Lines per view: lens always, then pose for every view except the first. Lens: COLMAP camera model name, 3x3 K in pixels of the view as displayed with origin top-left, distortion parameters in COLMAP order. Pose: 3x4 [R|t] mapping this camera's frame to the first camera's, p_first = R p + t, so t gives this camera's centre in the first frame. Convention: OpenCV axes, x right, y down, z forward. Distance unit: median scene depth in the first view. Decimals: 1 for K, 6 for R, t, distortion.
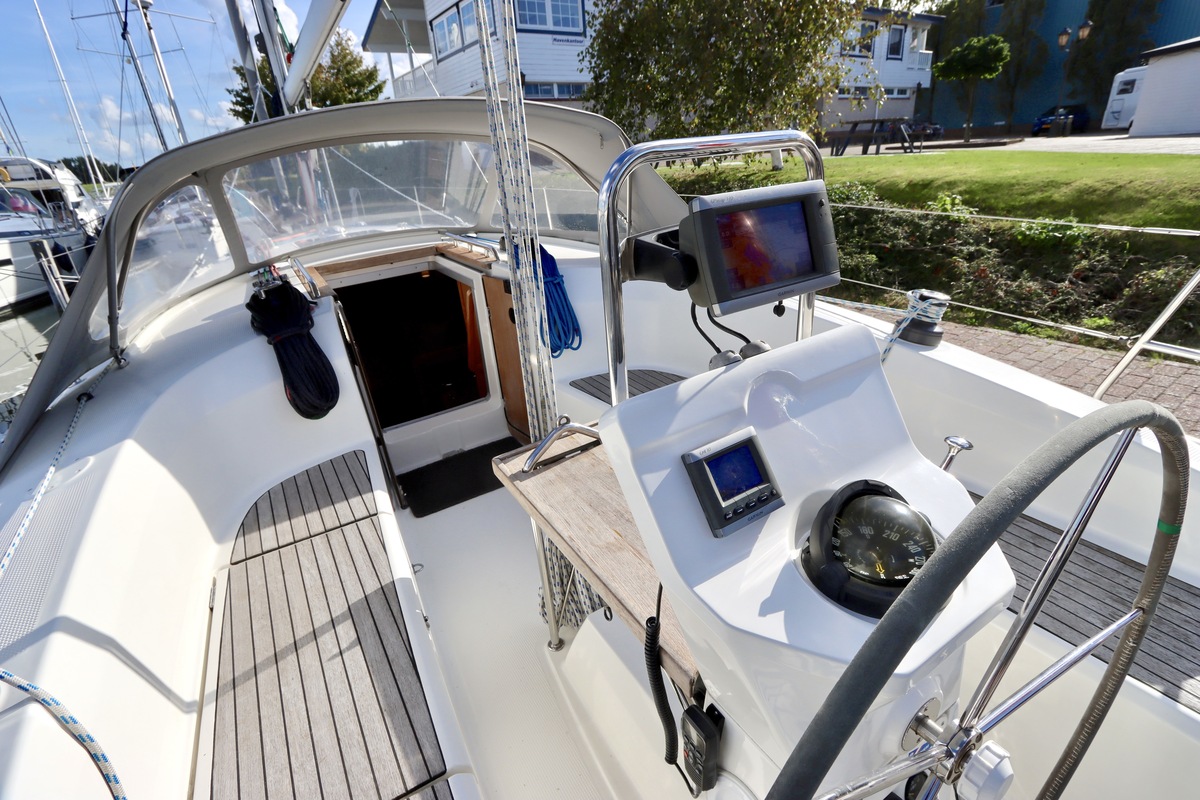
lens RADIAL K [[567.0, 0, 601.1], [0, 567.0, 394.4], [0, 0, 1]] dist [-0.020526, 0.002684]
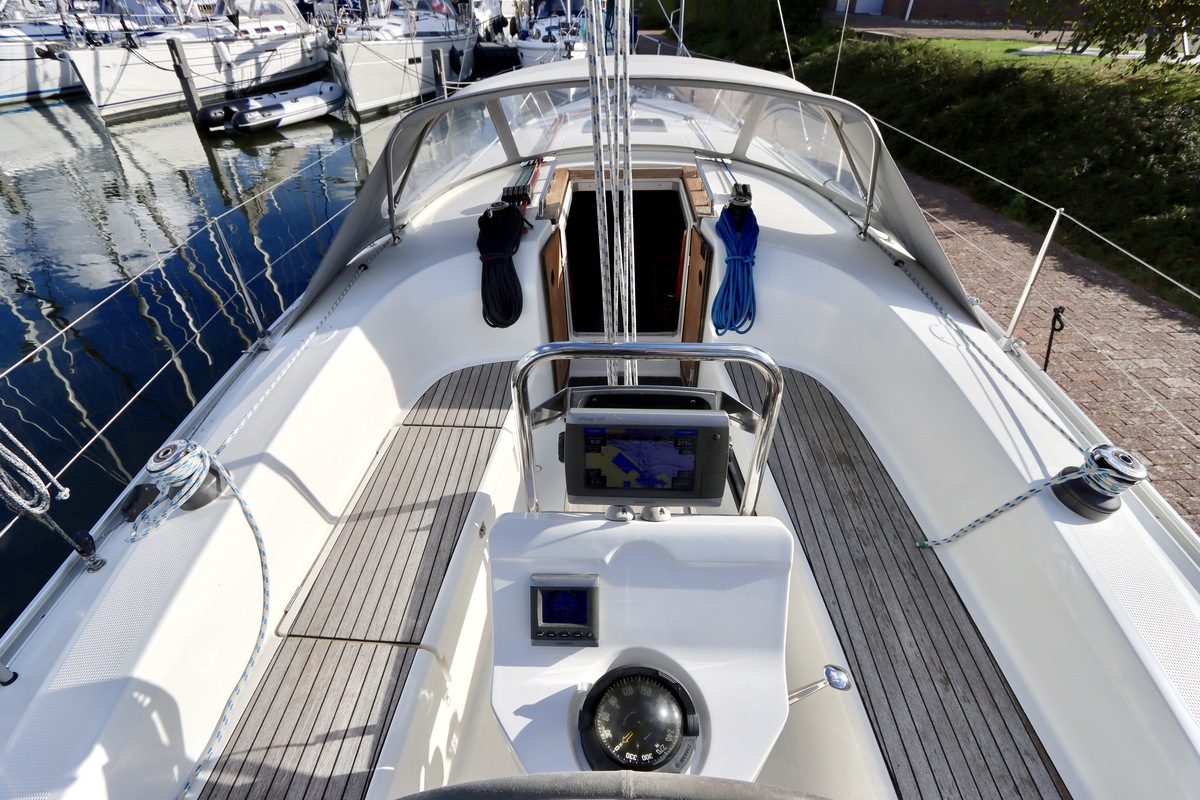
lens RADIAL K [[567.0, 0, 594.4], [0, 567.0, 402.4], [0, 0, 1]] dist [-0.020526, 0.002684]
pose [[0.833743, 0.385094, -0.395697, 0.067059], [-0.273211, 0.910488, 0.310430, -0.075609], [0.479822, -0.150710, 0.864325, 0.000048]]
